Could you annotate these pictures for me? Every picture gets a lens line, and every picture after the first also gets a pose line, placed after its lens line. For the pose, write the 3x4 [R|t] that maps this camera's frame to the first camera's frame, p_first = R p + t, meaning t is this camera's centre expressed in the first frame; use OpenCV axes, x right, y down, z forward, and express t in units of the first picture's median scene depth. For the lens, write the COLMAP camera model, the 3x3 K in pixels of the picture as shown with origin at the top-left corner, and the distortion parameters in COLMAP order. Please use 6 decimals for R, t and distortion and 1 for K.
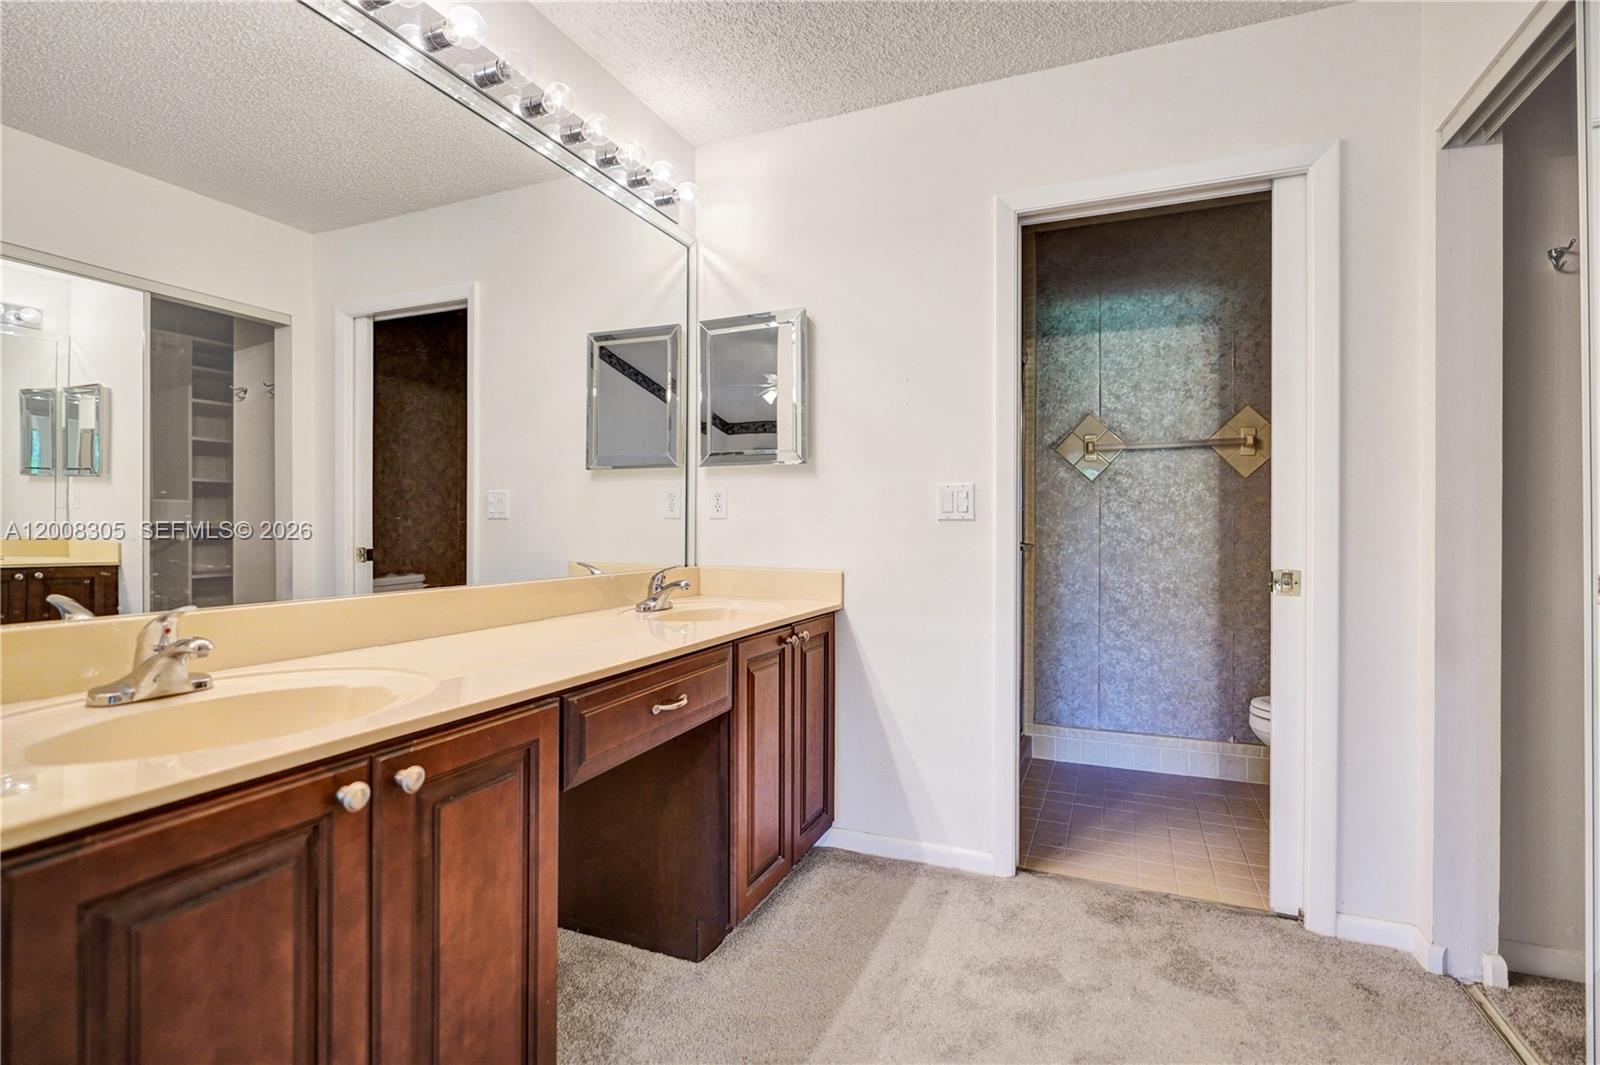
lens RADIAL K [[760.4, 0, 800.0], [0, 760.4, 532.5], [0, 0, 1]] dist [-0.000938, 0.000178]
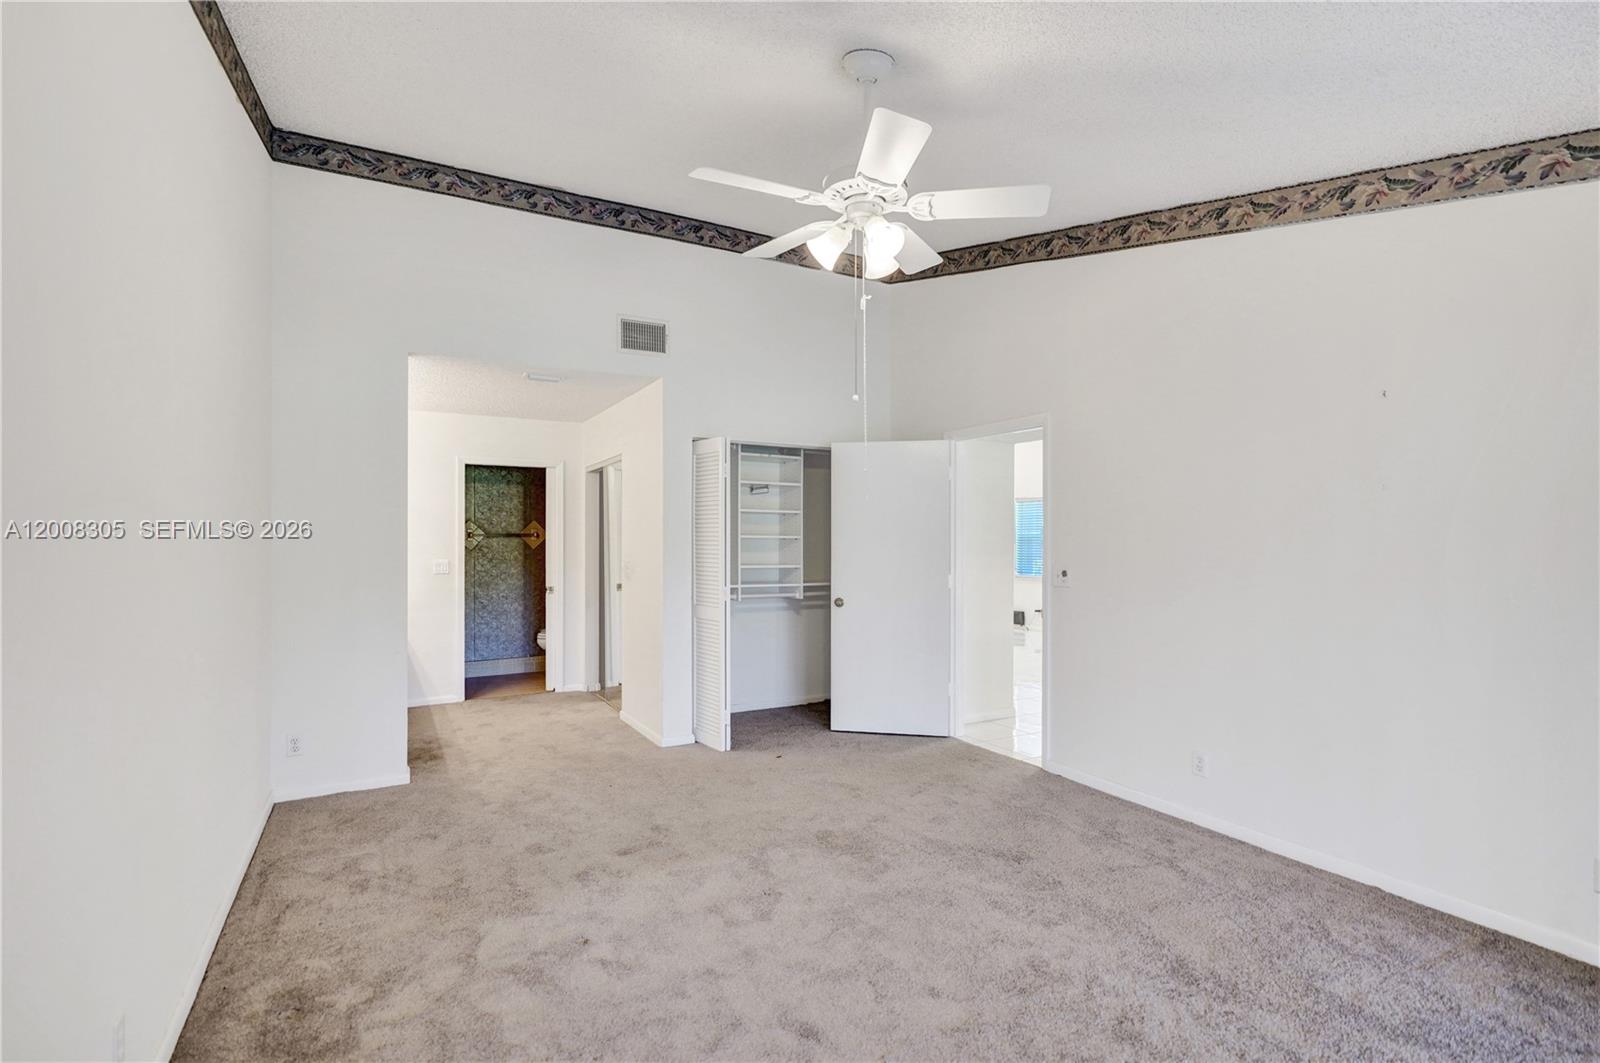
lens RADIAL K [[760.4, 0, 800.0], [0, 760.4, 531.5], [0, 0, 1]] dist [-0.000938, 0.000178]
pose [[0.620409, 0.011311, 0.784197, -0.802227], [0.009528, 0.999714, -0.021957, -0.066327], [-0.784221, 0.021094, 0.620123, -1.194366]]
